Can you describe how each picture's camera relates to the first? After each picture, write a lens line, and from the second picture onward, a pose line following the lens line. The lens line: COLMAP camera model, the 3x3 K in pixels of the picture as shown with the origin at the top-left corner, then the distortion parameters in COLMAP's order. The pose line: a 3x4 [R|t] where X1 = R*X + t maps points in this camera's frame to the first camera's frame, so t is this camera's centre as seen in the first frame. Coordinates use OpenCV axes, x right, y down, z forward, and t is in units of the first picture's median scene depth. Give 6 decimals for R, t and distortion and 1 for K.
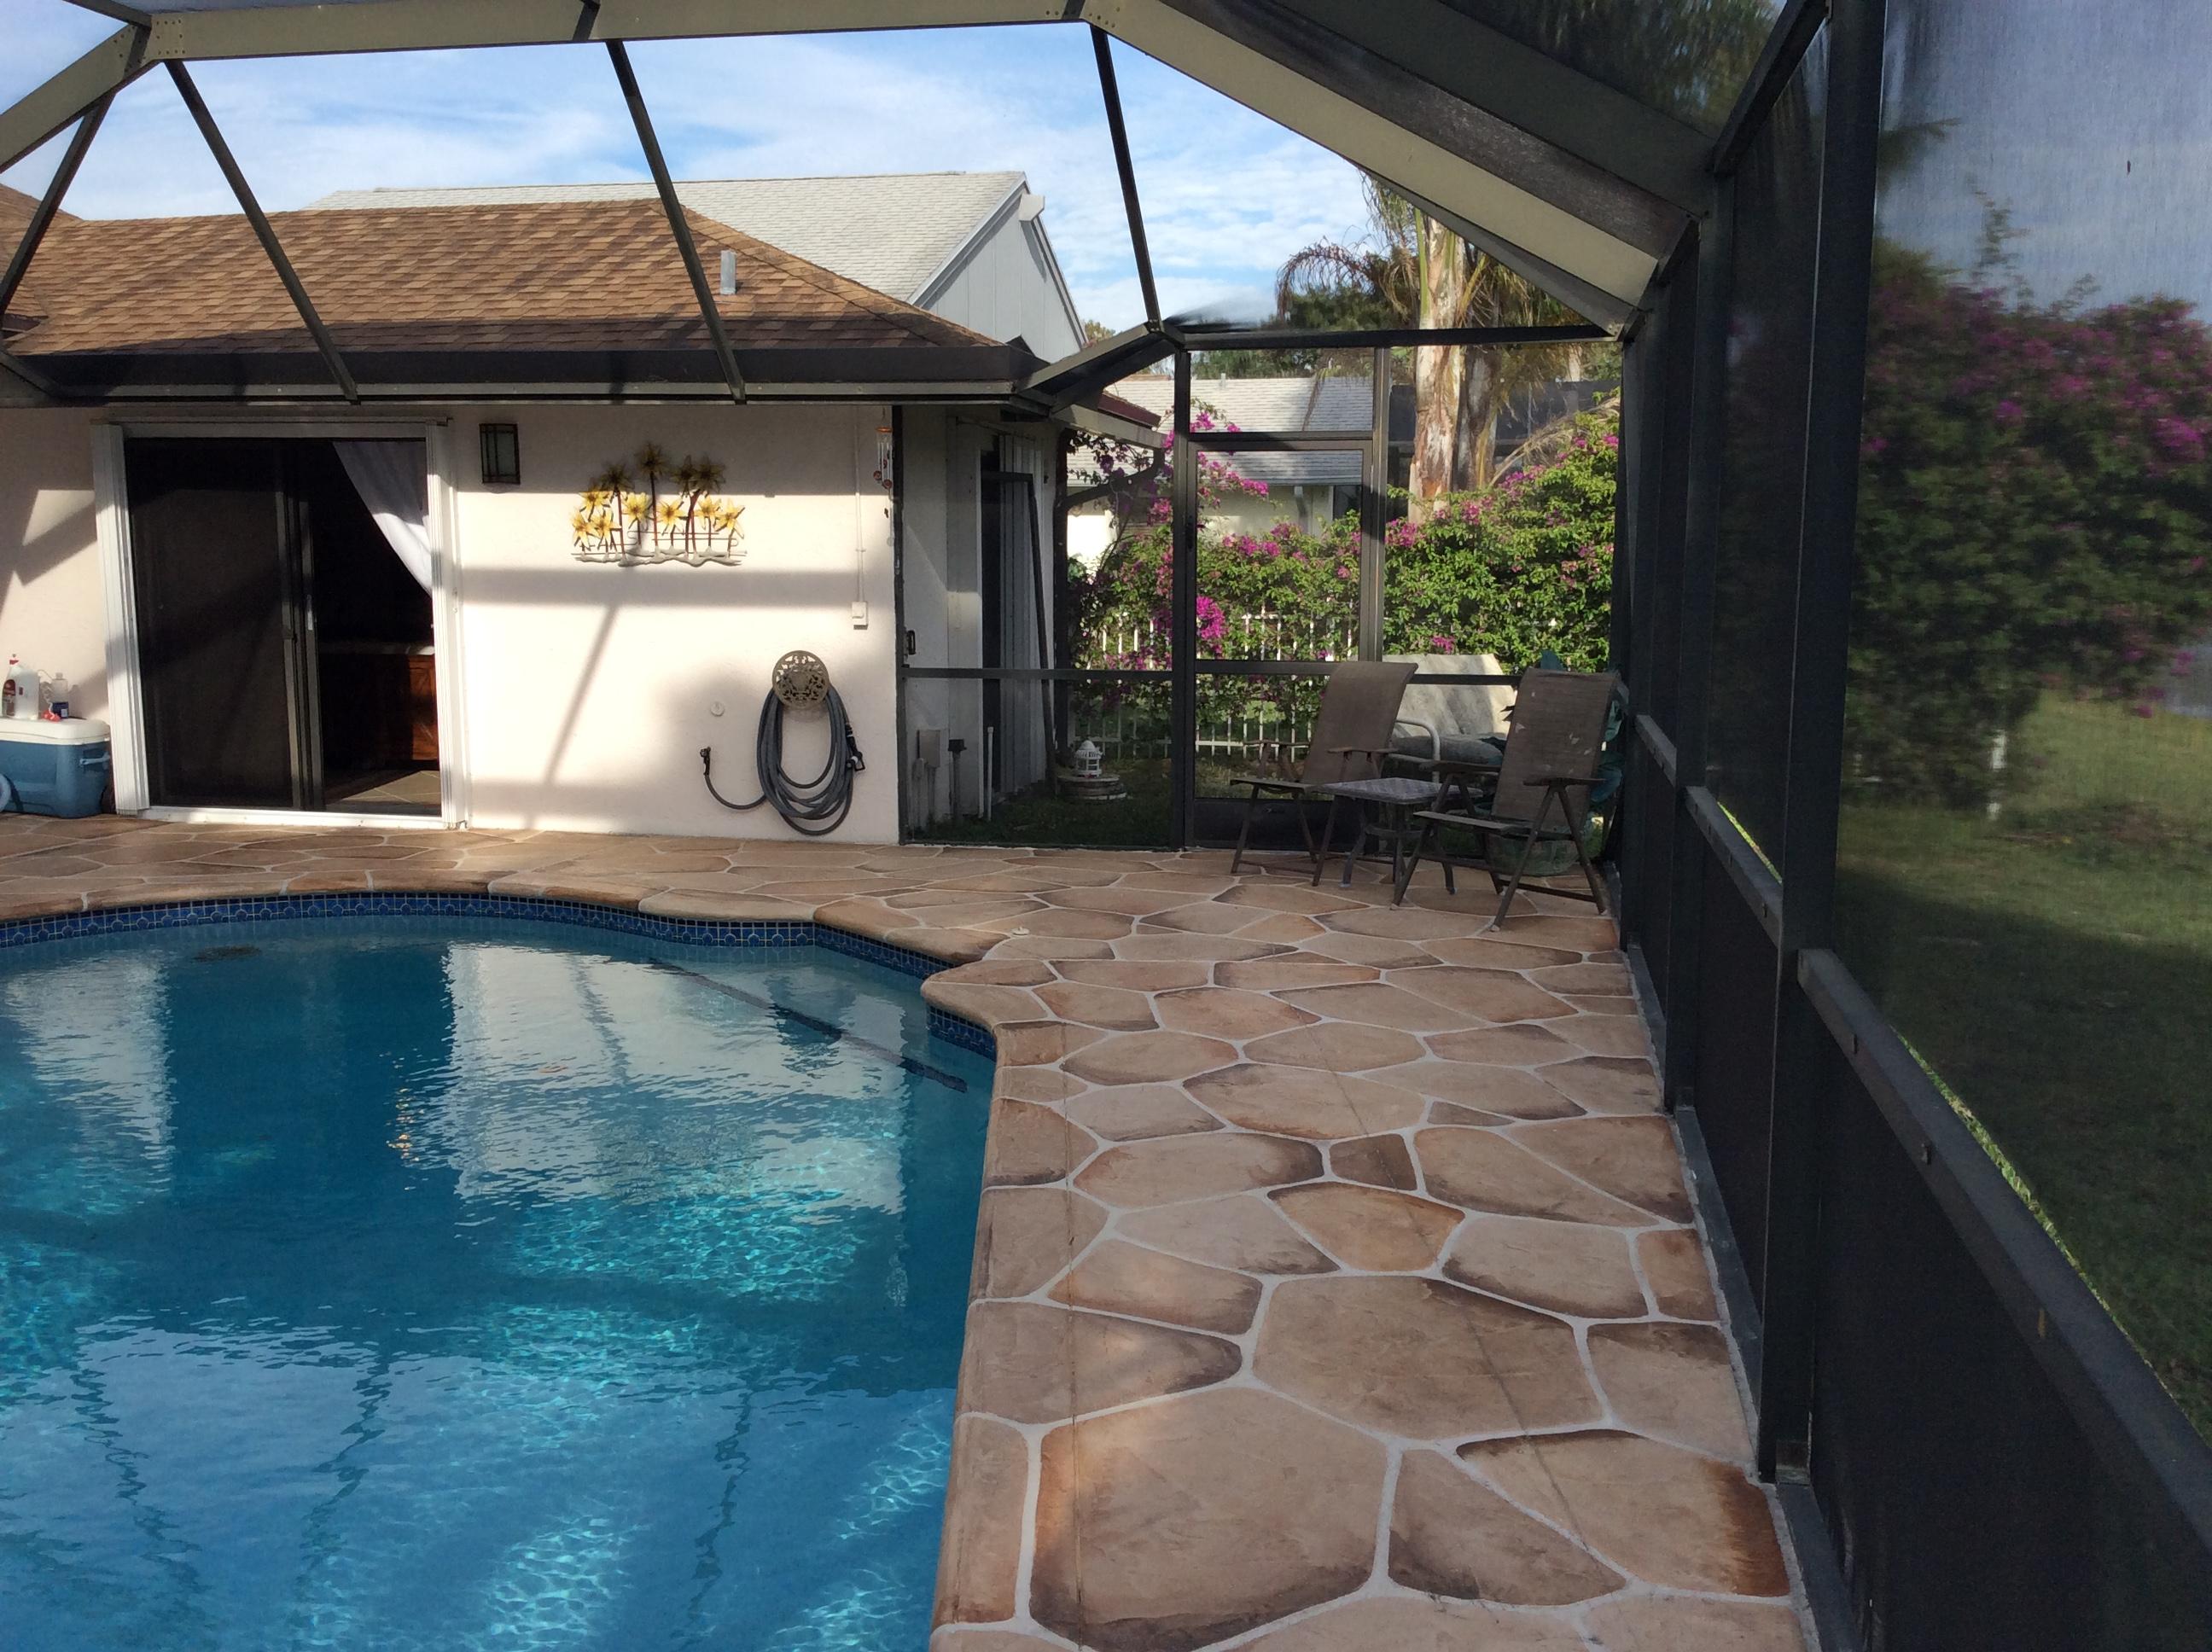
lens RADIAL K [[2018.1, 0, 1082.5], [0, 2018.1, 837.2], [0, 0, 1]] dist [0.080972, -0.147995]
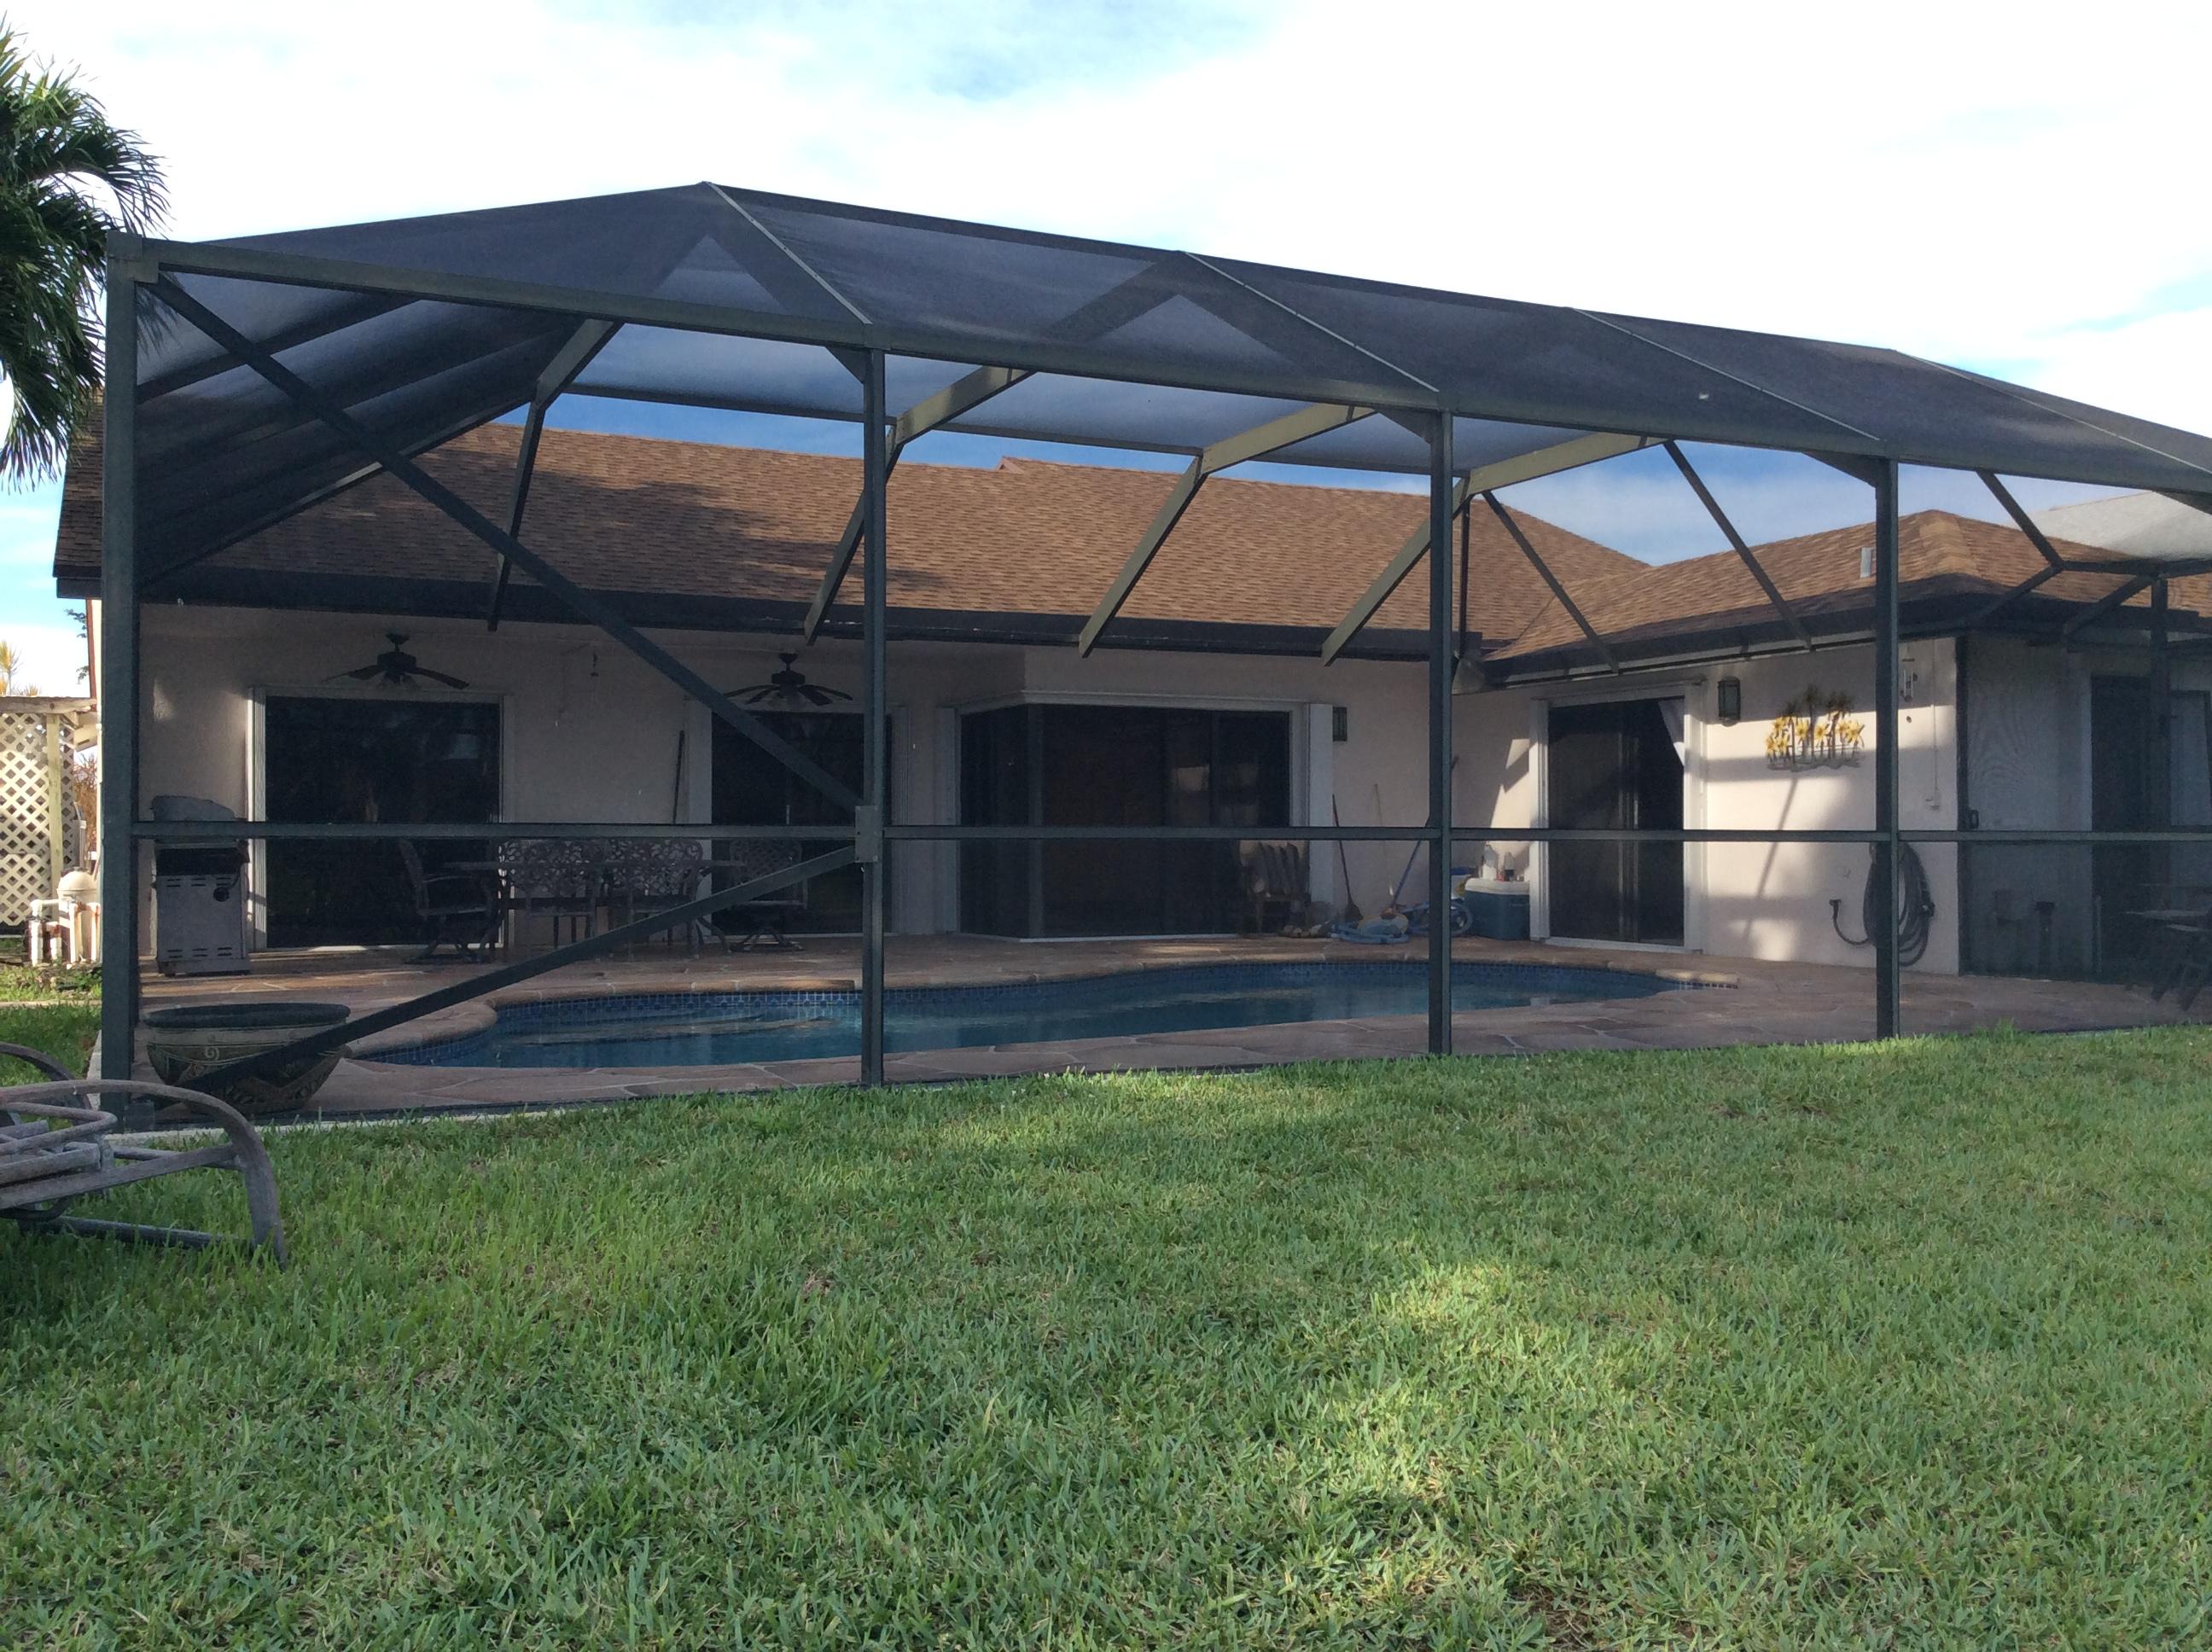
lens RADIAL K [[2032.7, 0, 1119.9], [0, 2032.7, 825.3], [0, 0, 1]] dist [0.140692, -0.248359]
pose [[0.600467, -0.011187, -0.799571, 0.614503], [-0.116706, 0.987970, -0.101468, 0.101118], [0.791087, 0.154243, 0.591938, -0.203597]]
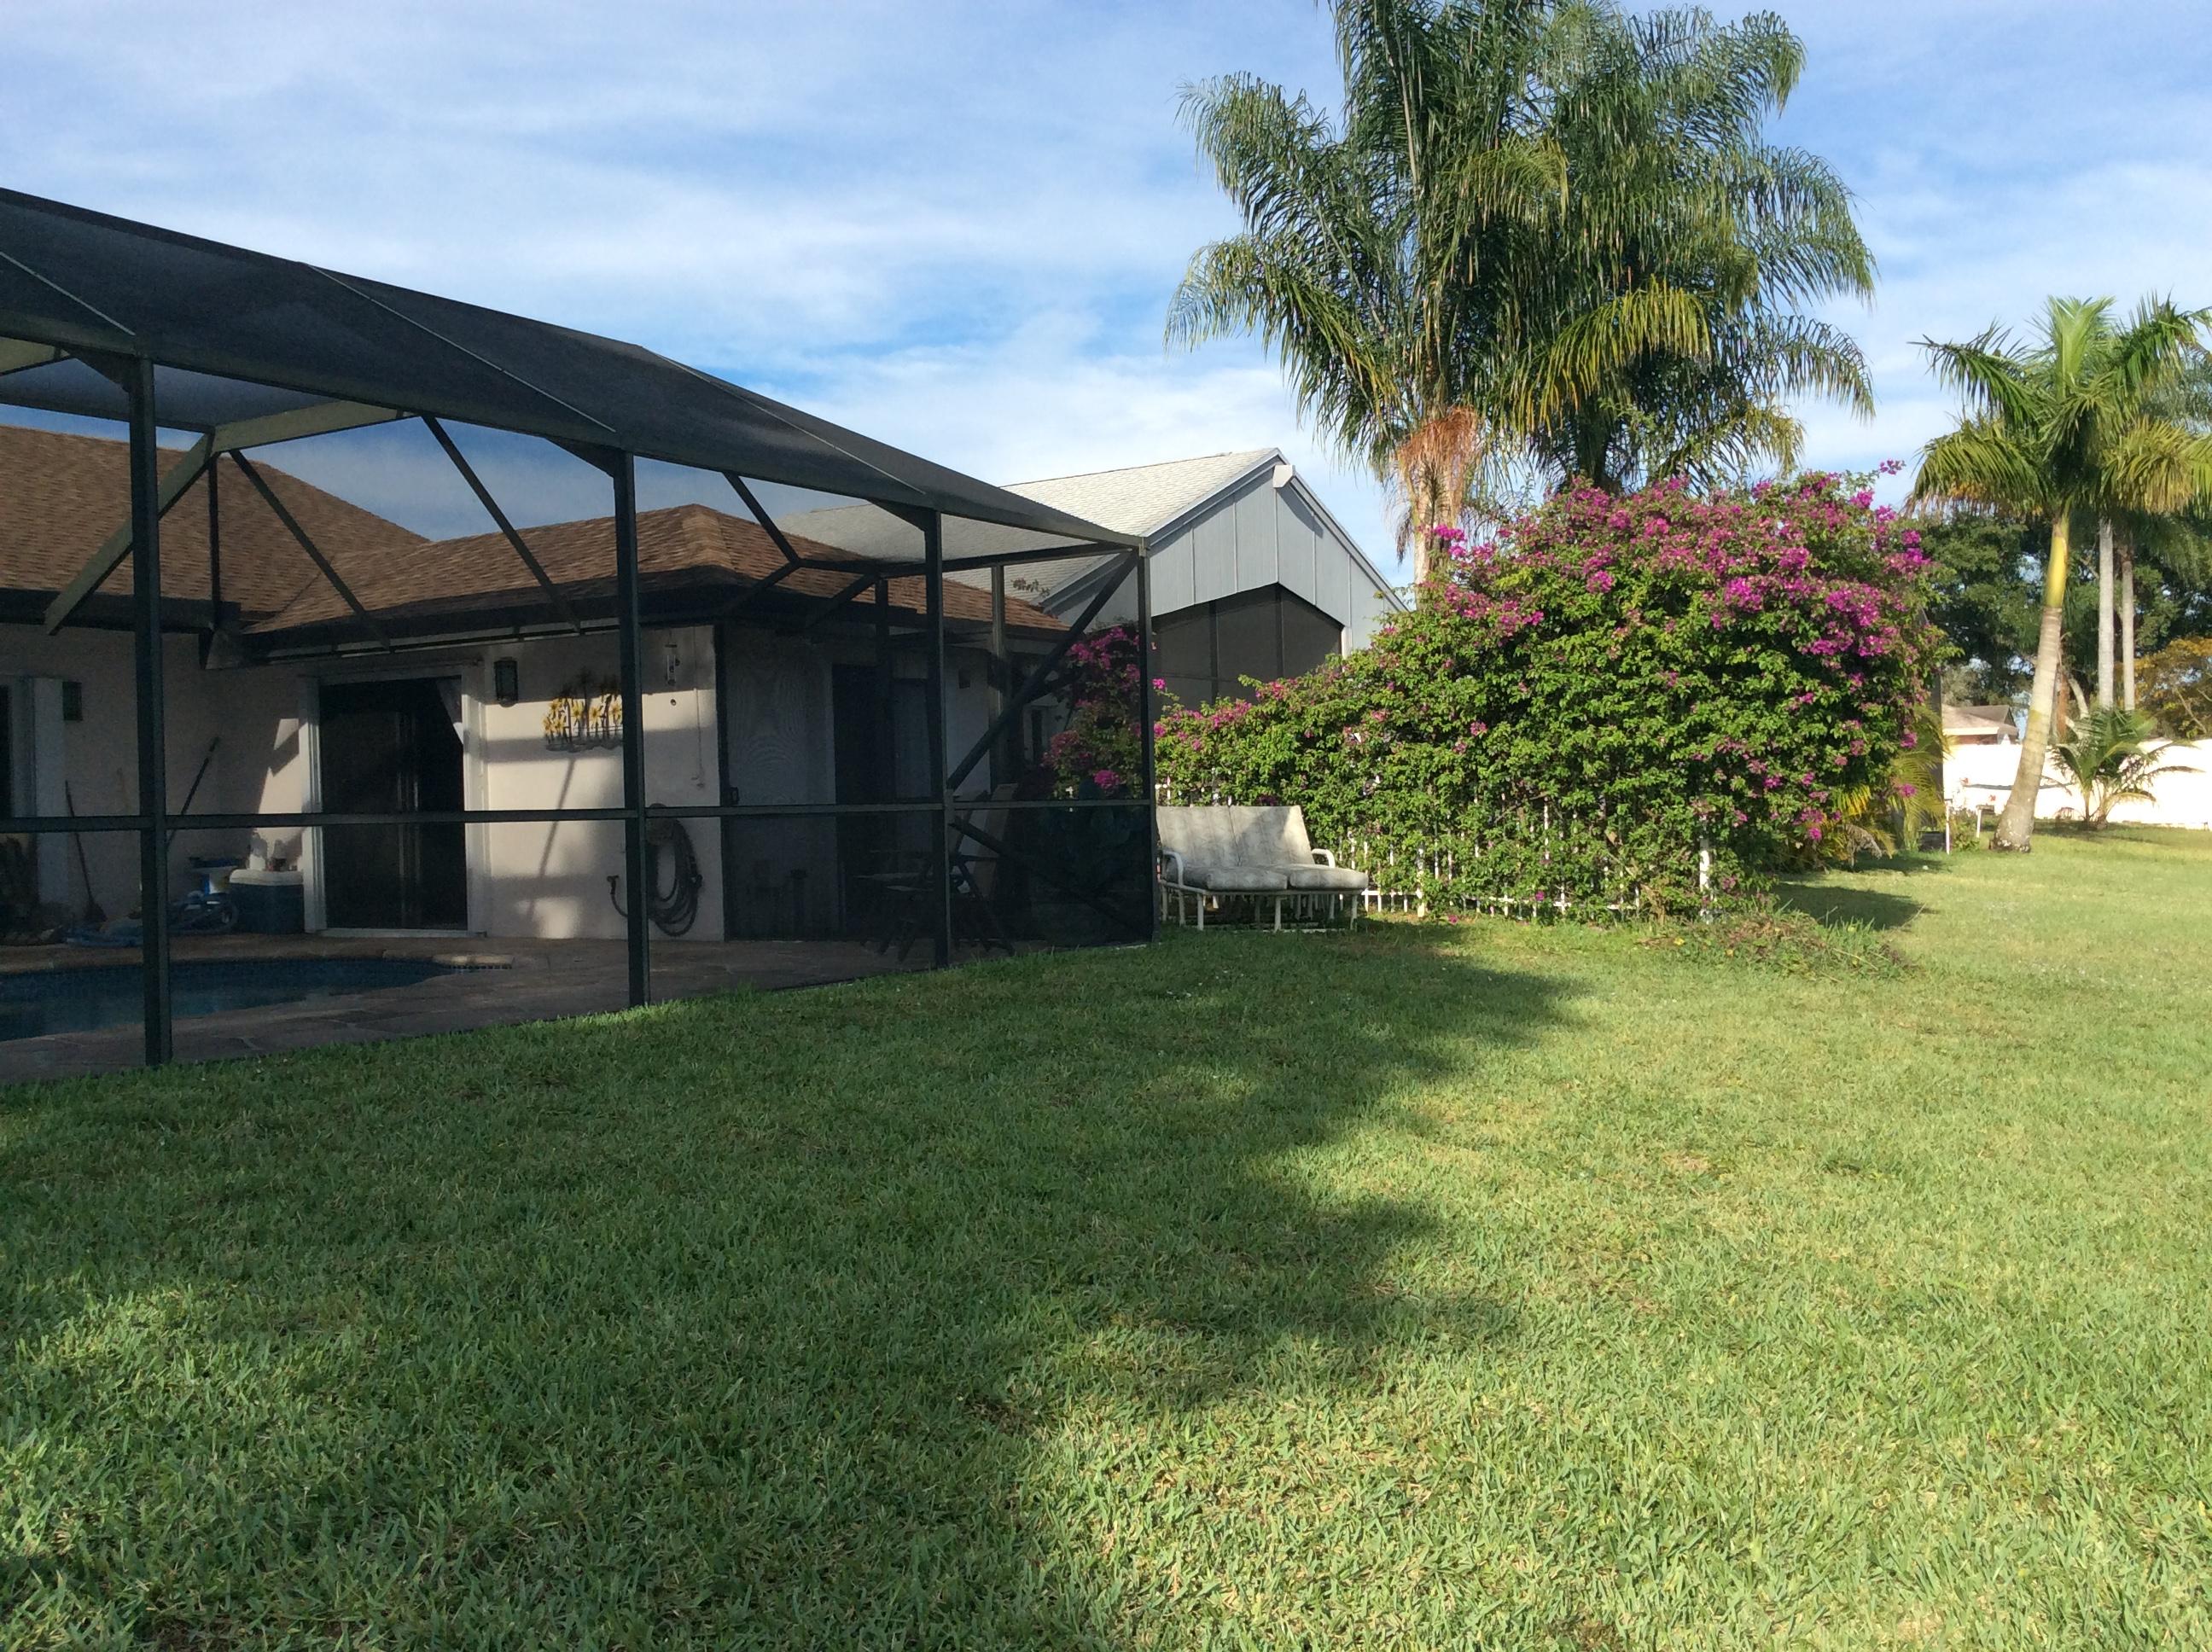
lens RADIAL K [[2032.7, 0, 1119.9], [0, 2032.7, 825.3], [0, 0, 1]] dist [0.140692, -0.248359]
pose [[0.933584, -0.026297, -0.357392, 0.633313], [-0.022790, 0.990928, -0.132445, 0.099646], [0.357633, 0.131793, 0.924516, -0.190794]]
